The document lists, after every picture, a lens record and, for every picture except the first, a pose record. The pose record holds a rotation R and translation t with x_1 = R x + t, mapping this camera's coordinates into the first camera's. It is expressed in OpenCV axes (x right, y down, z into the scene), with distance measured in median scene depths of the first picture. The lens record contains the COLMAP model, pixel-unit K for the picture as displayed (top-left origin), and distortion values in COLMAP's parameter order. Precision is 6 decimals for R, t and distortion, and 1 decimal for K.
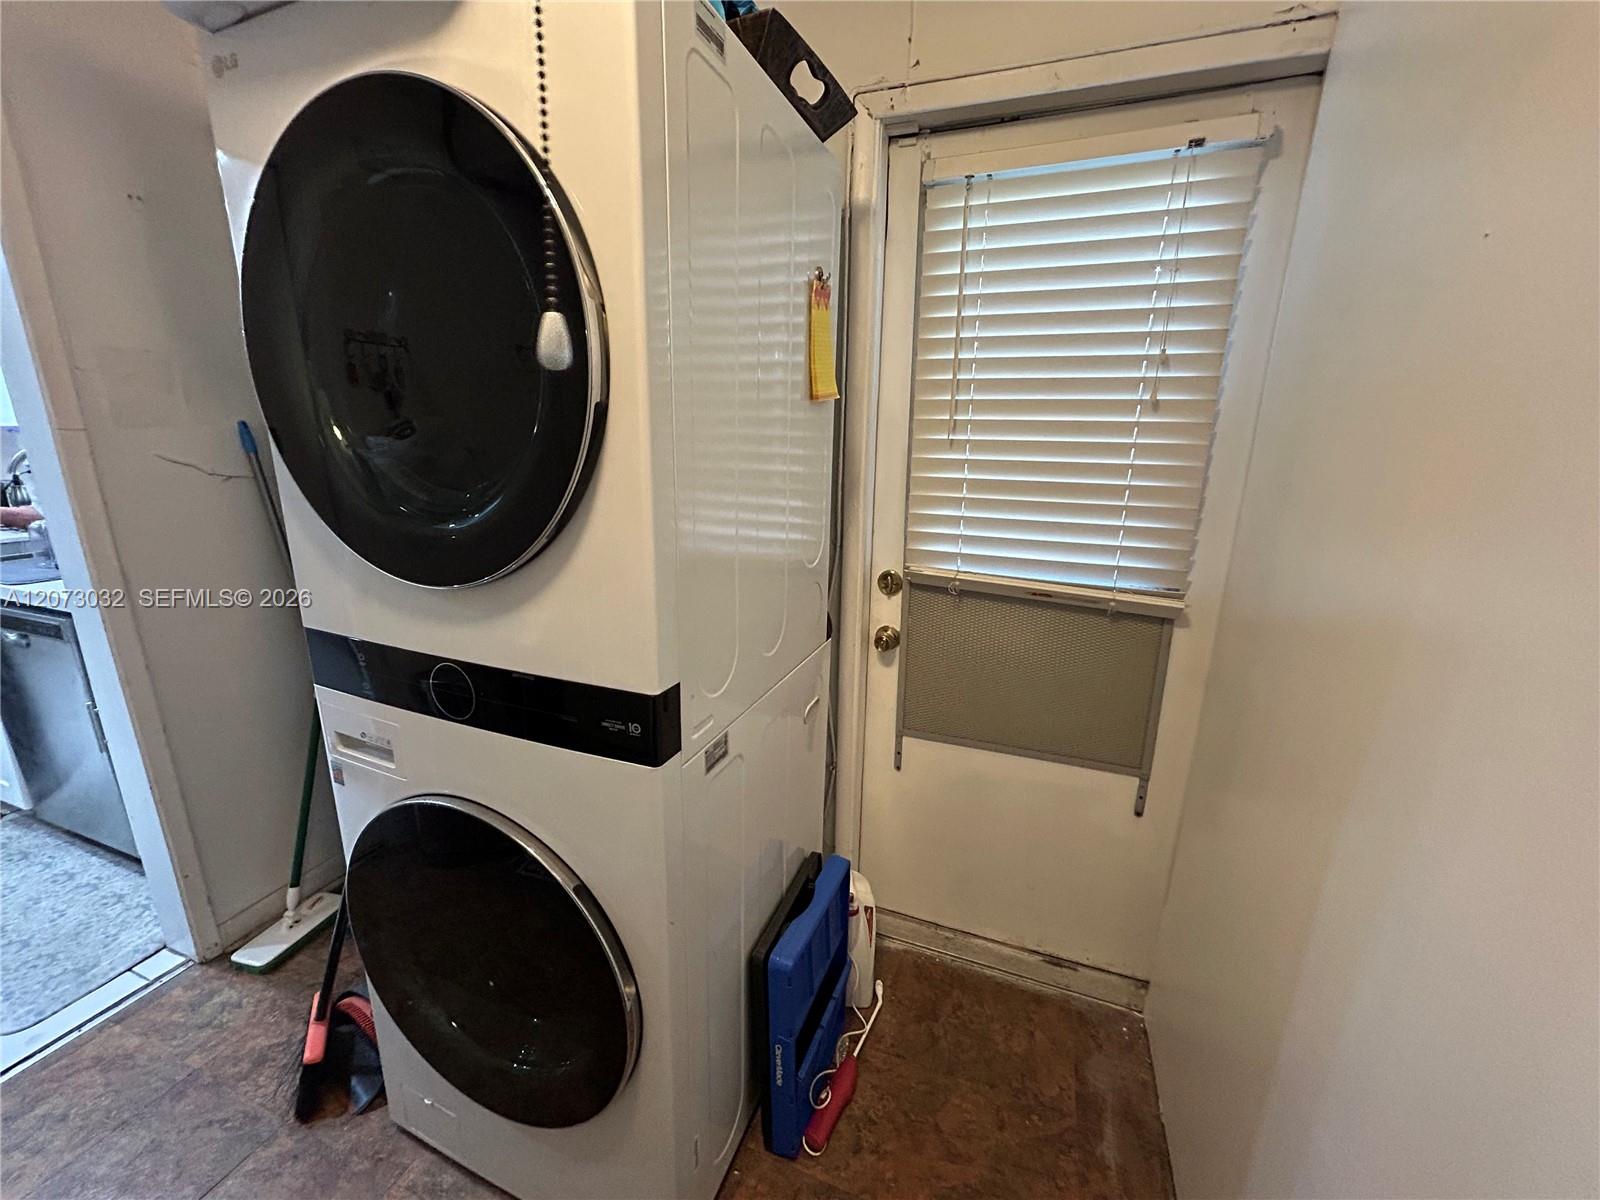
lens RADIAL K [[645.8, 0, 794.6], [0, 645.8, 600.0], [0, 0, 1]] dist [0.000734, -0.000099]
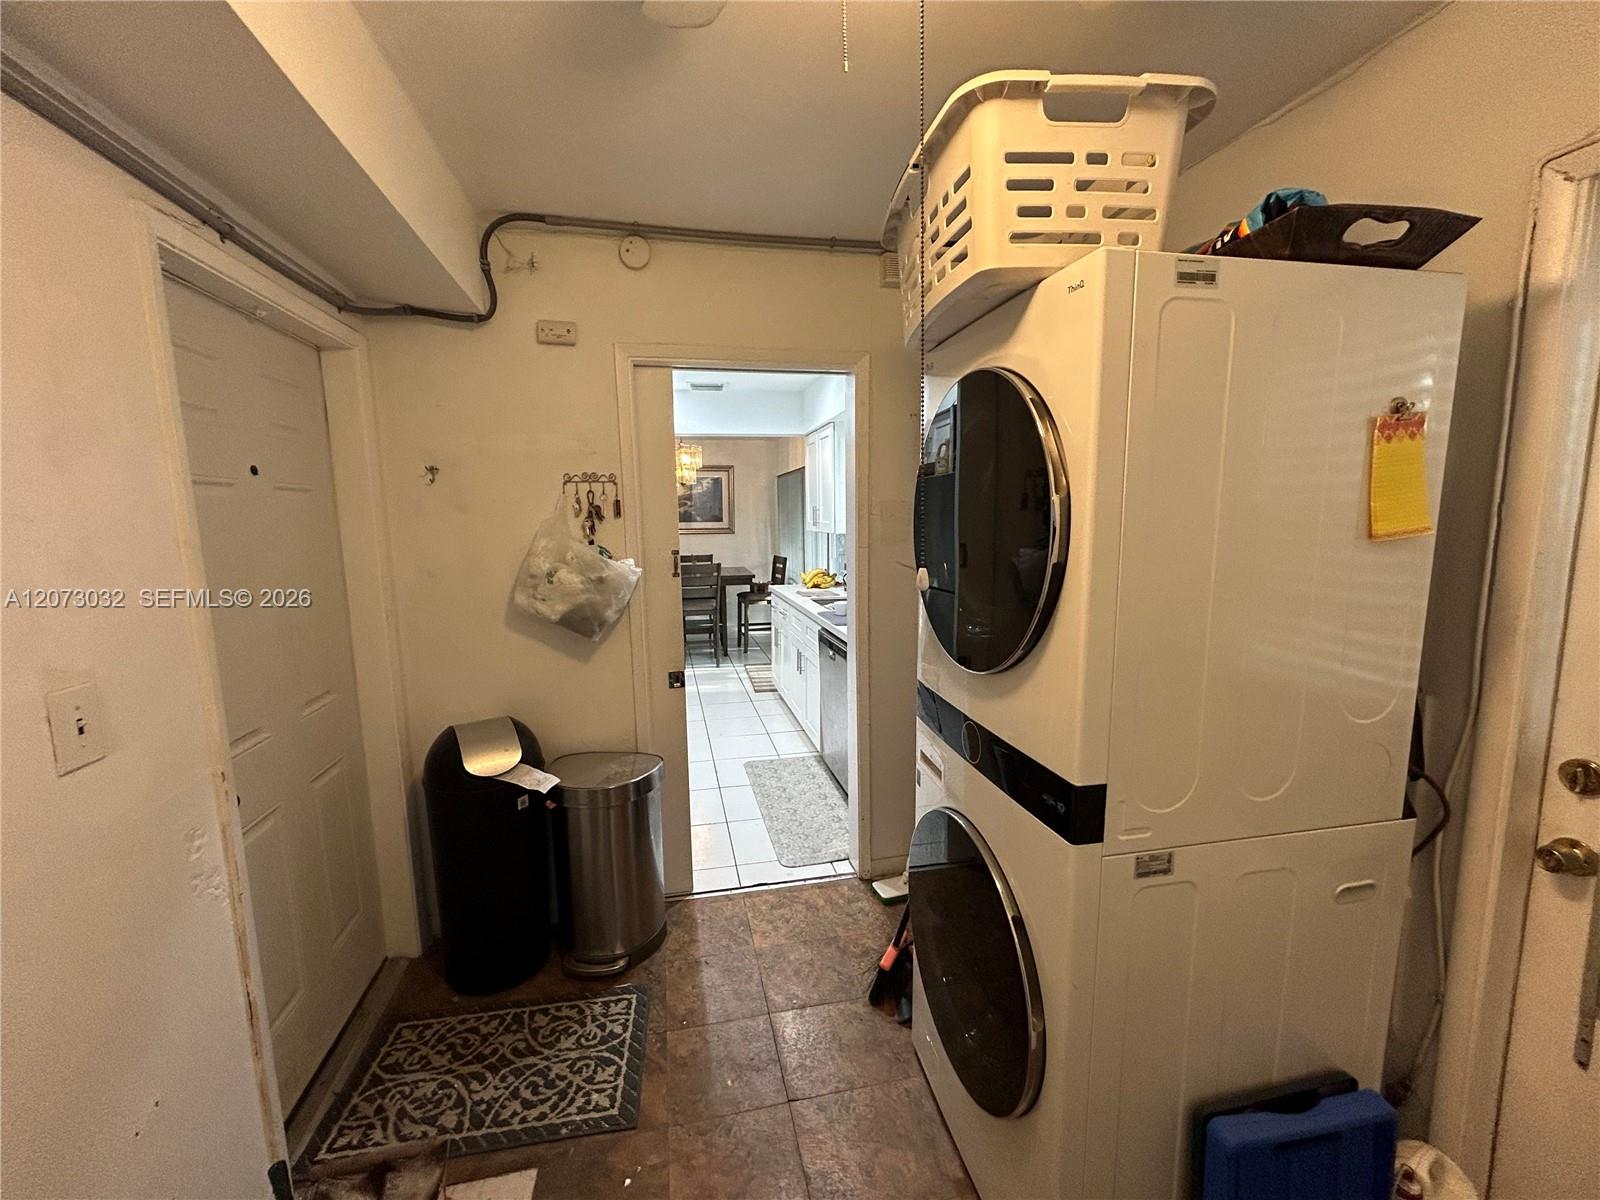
lens RADIAL K [[645.8, 0, 794.6], [0, 645.8, 600.0], [0, 0, 1]] dist [0.000734, -0.000099]
pose [[0.537545, 0.085051, -0.838935, 0.333981], [-0.190262, 0.981478, -0.022407, -0.048984], [0.821490, 0.171662, 0.543771, -0.130190]]
